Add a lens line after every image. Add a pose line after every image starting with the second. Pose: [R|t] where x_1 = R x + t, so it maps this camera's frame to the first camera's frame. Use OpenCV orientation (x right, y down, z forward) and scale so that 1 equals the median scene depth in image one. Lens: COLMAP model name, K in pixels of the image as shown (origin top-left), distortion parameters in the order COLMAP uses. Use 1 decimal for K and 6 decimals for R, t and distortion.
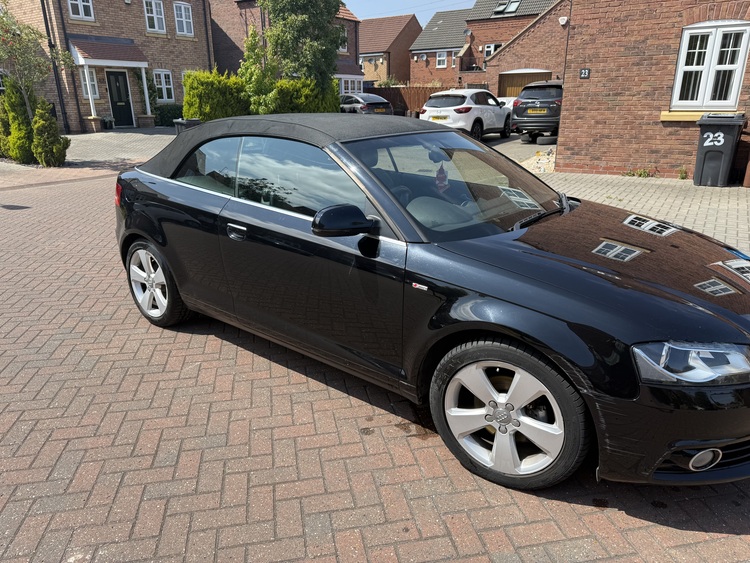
lens RADIAL K [[555.2, 0, 375.0], [0, 555.2, 281.5], [0, 0, 1]] dist [0.050017, -0.067831]
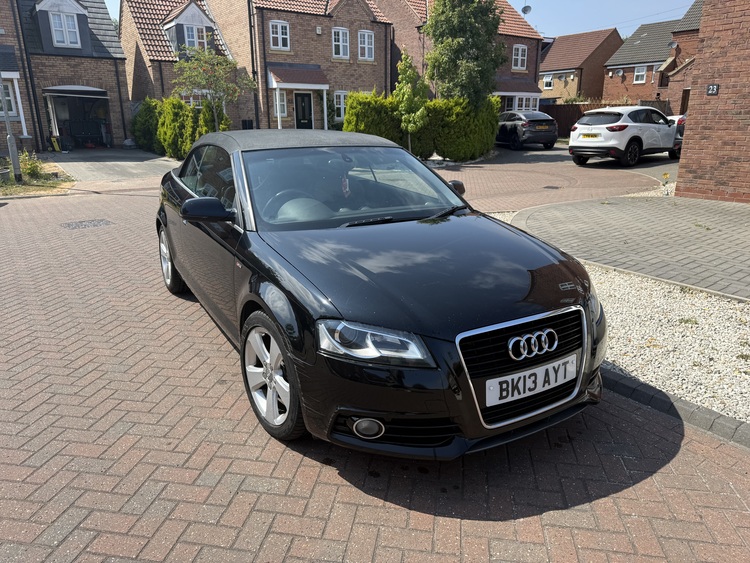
lens RADIAL K [[555.2, 0, 375.0], [0, 555.2, 281.5], [0, 0, 1]] dist [0.050017, -0.067831]
pose [[0.932265, 0.104352, -0.346401, 0.125711], [-0.114387, 0.993399, -0.008592, 0.003389], [0.343217, 0.047634, 0.938047, -0.010461]]
